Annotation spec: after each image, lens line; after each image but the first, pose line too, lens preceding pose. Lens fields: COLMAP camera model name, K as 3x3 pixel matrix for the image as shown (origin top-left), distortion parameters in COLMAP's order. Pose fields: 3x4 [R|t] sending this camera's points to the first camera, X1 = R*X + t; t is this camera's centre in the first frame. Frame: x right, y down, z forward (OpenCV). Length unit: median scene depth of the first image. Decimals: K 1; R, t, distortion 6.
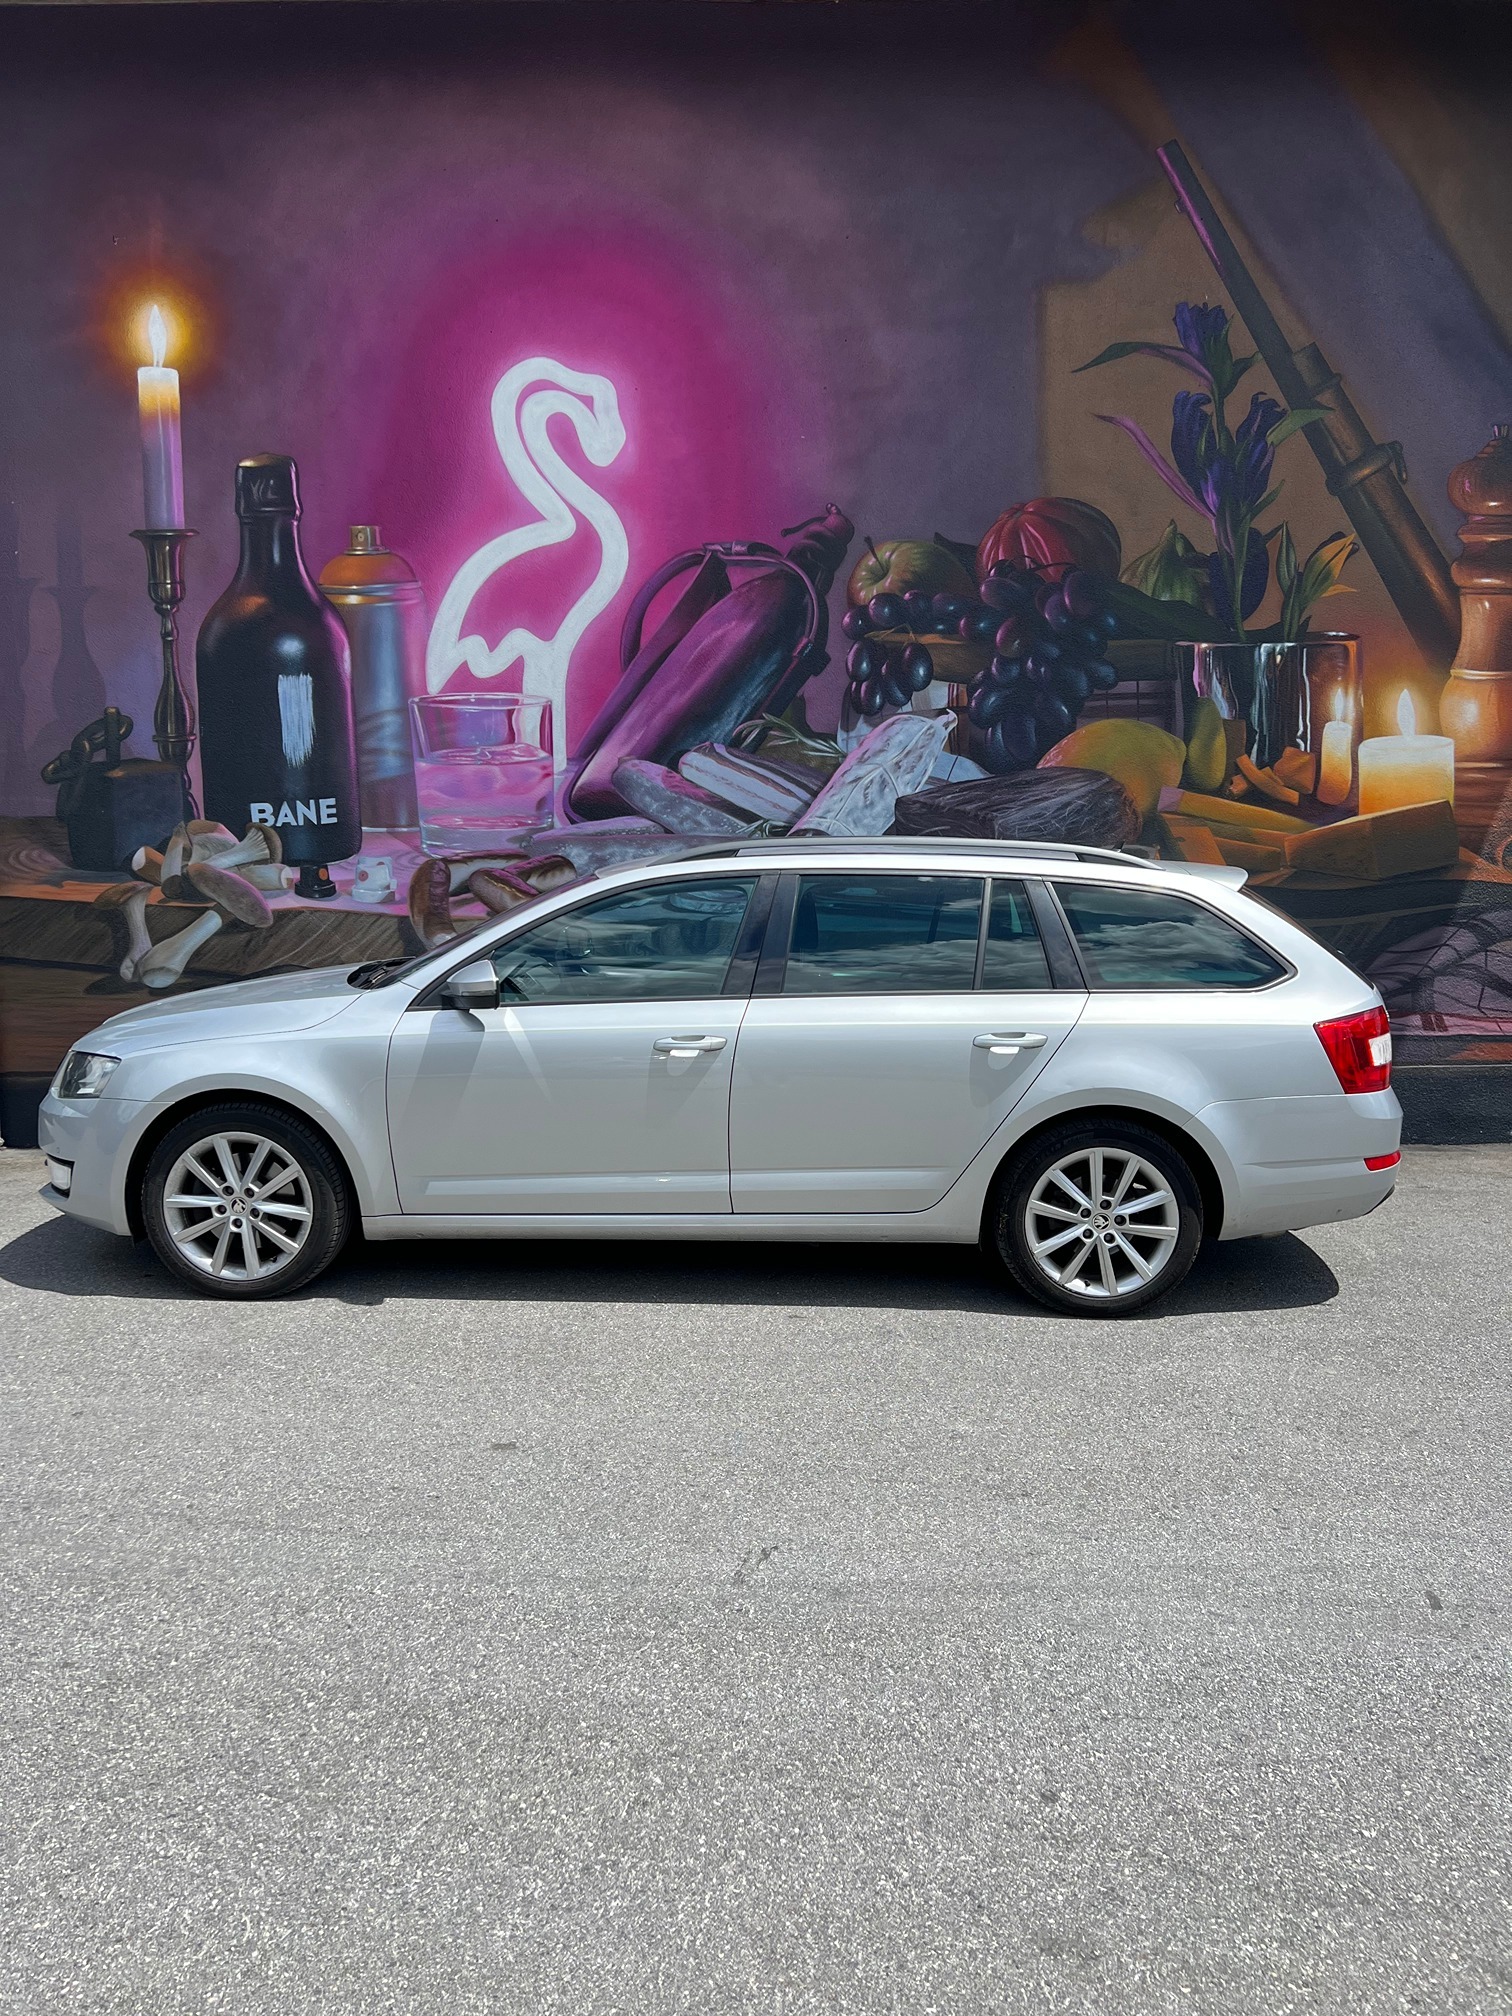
lens RADIAL K [[1551.8, 0, 744.1], [0, 1551.8, 1006.1], [0, 0, 1]] dist [0.055042, -0.065939]
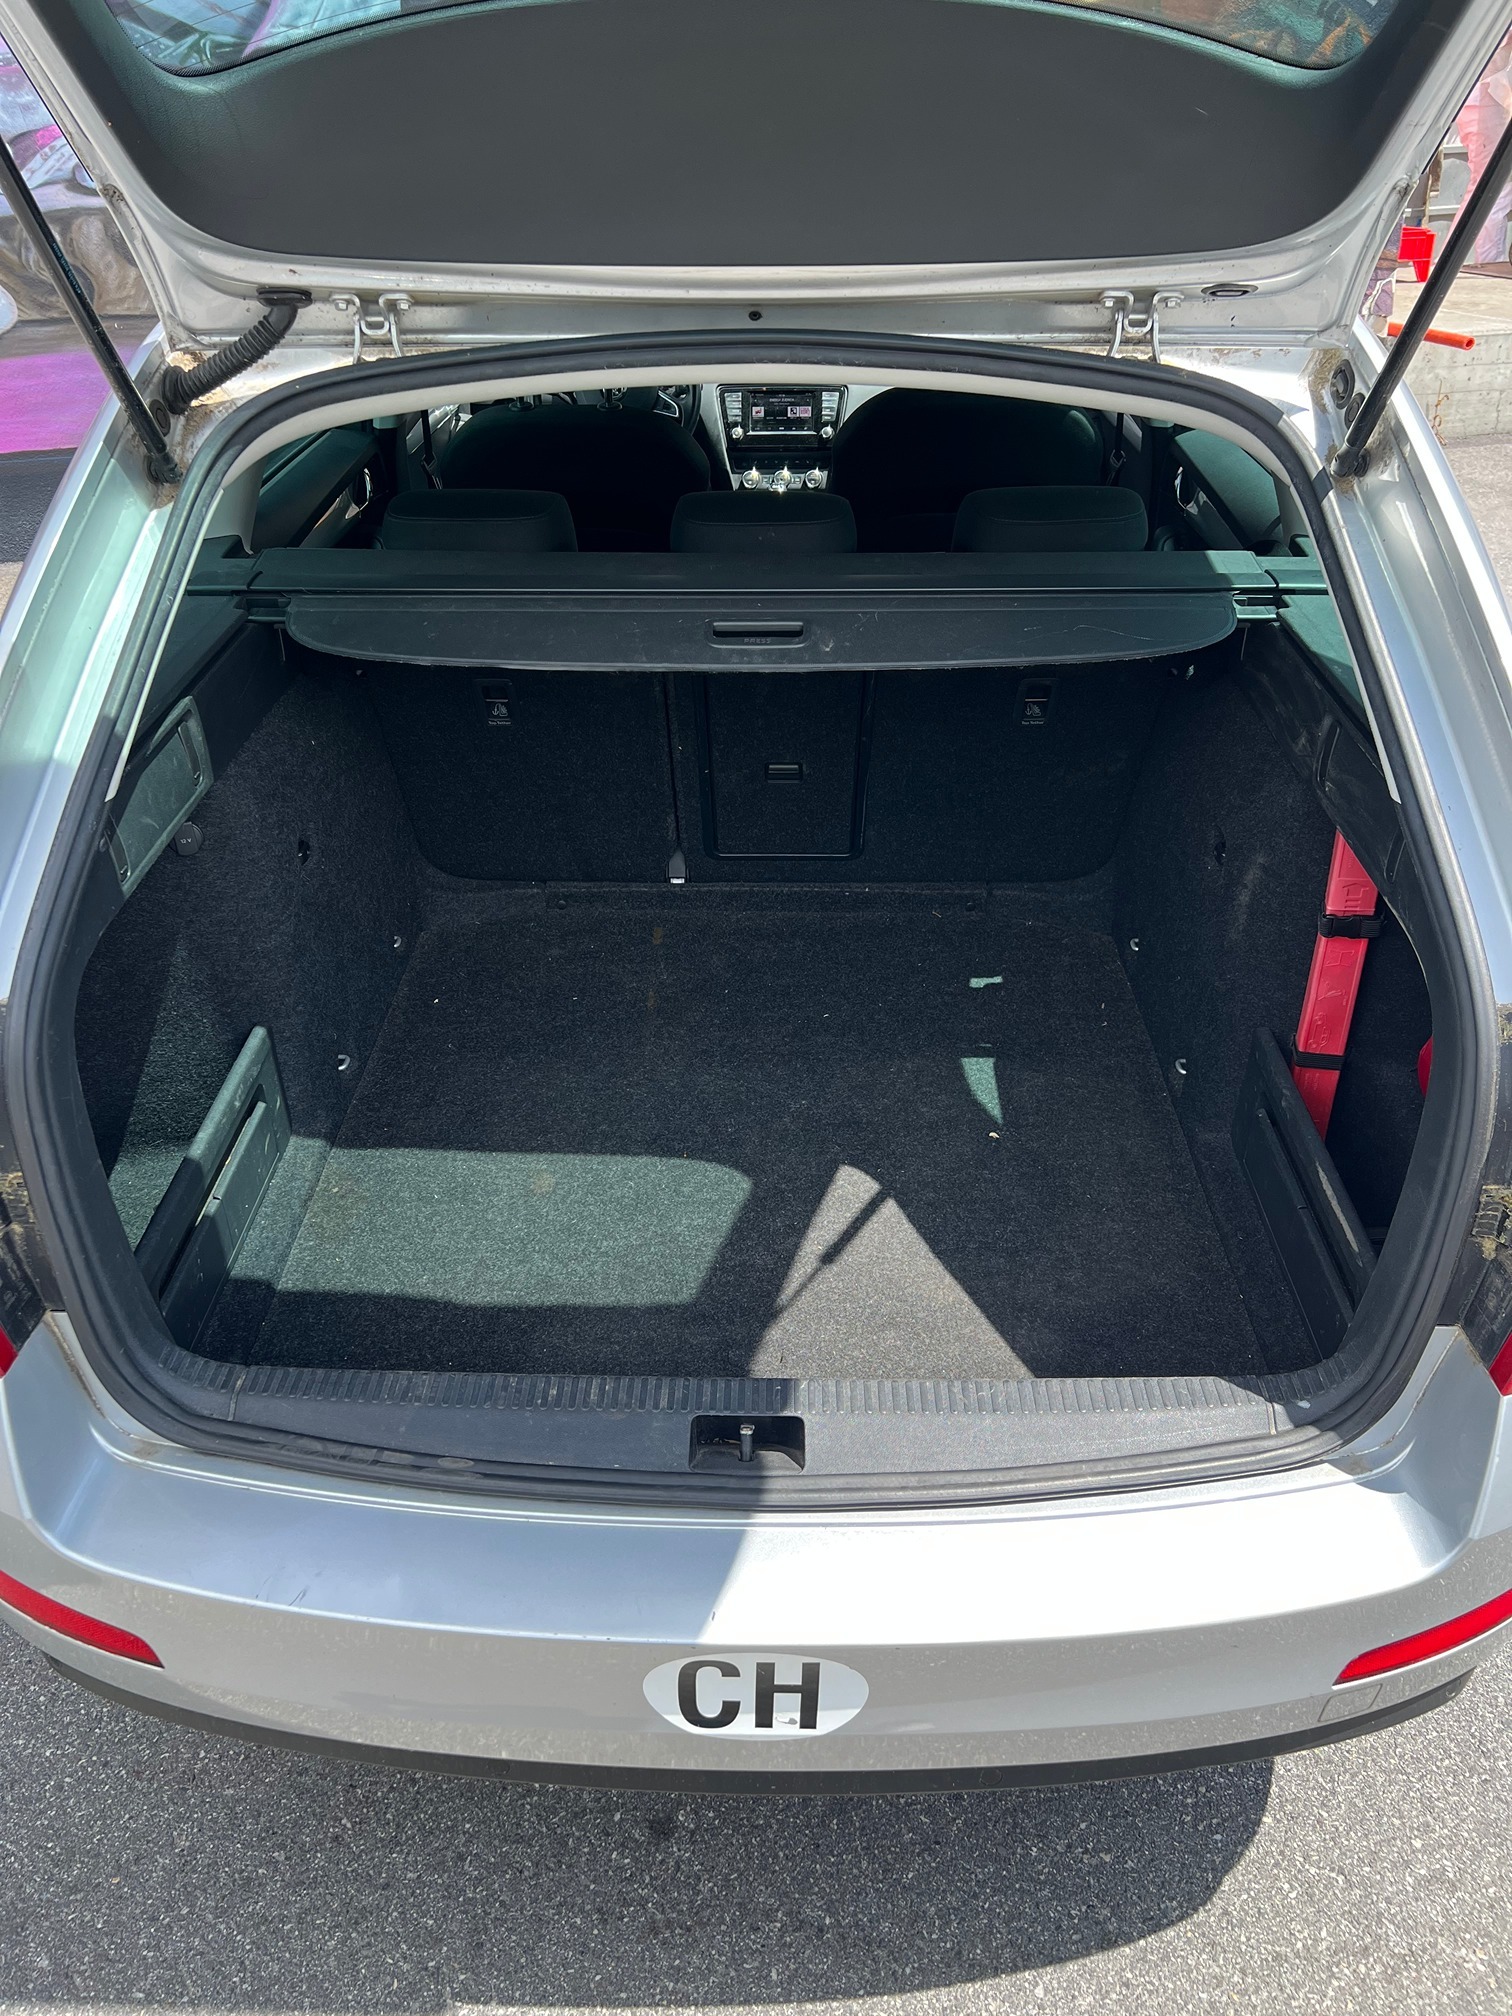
lens RADIAL K [[1551.8, 0, 778.5], [0, 1551.8, 1019.4], [0, 0, 1]] dist [0.055042, -0.065939]
pose [[0.968216, -0.149650, 0.200406, 0.055988], [0.044454, 0.891460, 0.450914, -0.037579], [-0.246133, -0.427673, 0.869778, 0.191954]]
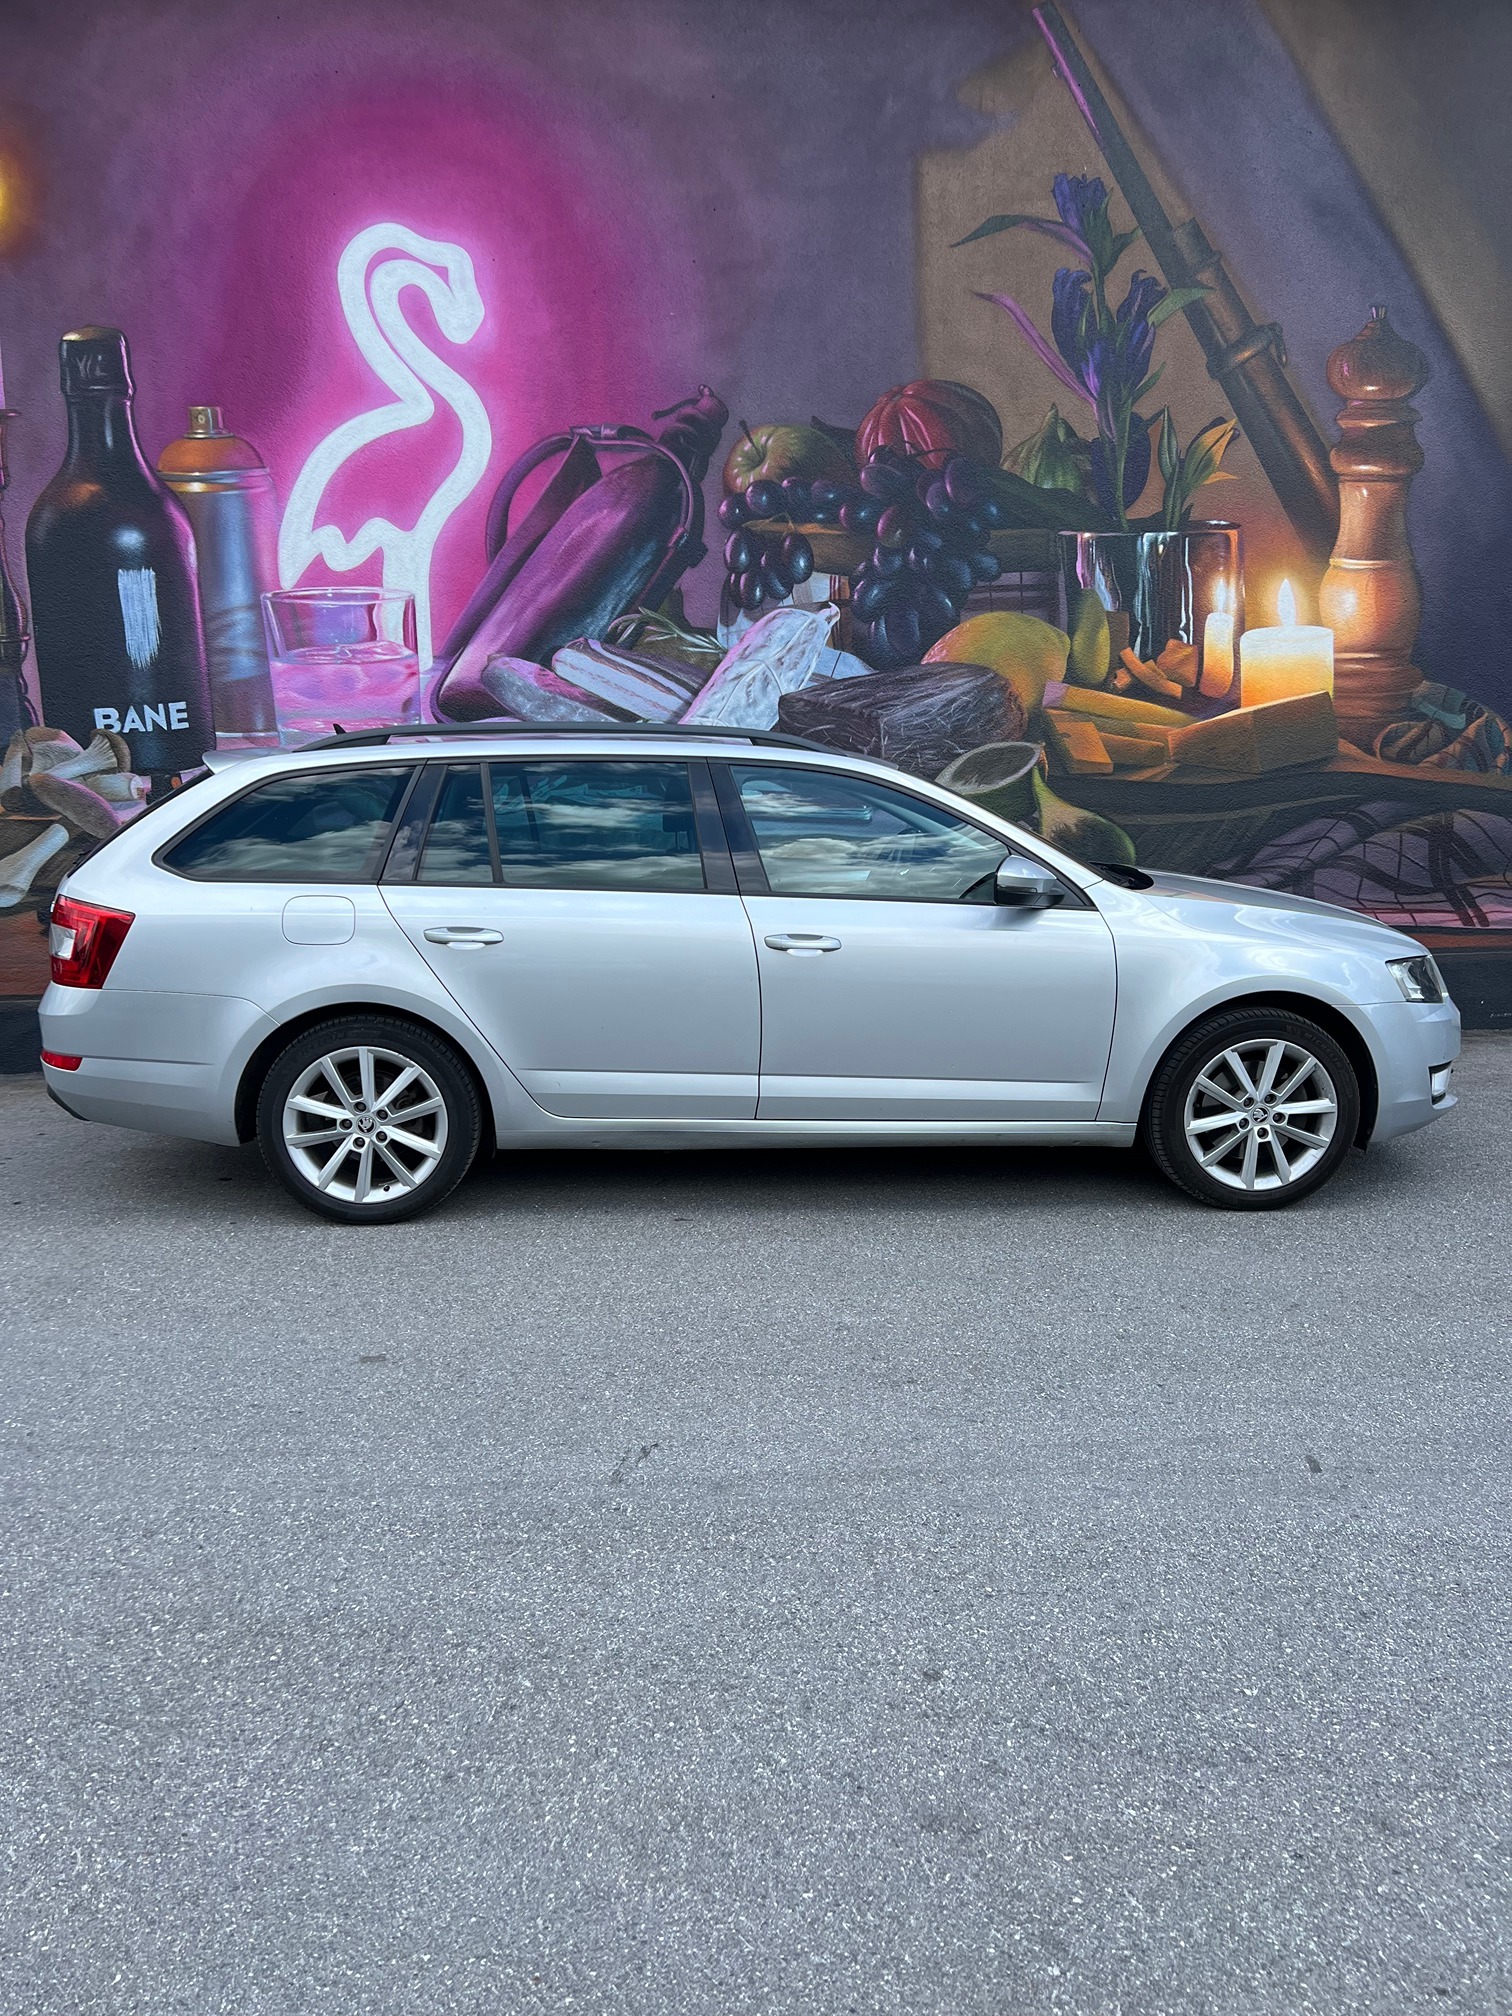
lens RADIAL K [[1551.8, 0, 763.1], [0, 1551.8, 1022.0], [0, 0, 1]] dist [0.055042, -0.065939]
pose [[0.996831, -0.027258, 0.074727, 0.009891], [0.023008, 0.998100, 0.057152, 0.014112], [-0.076143, -0.055252, 0.995565, 0.021193]]
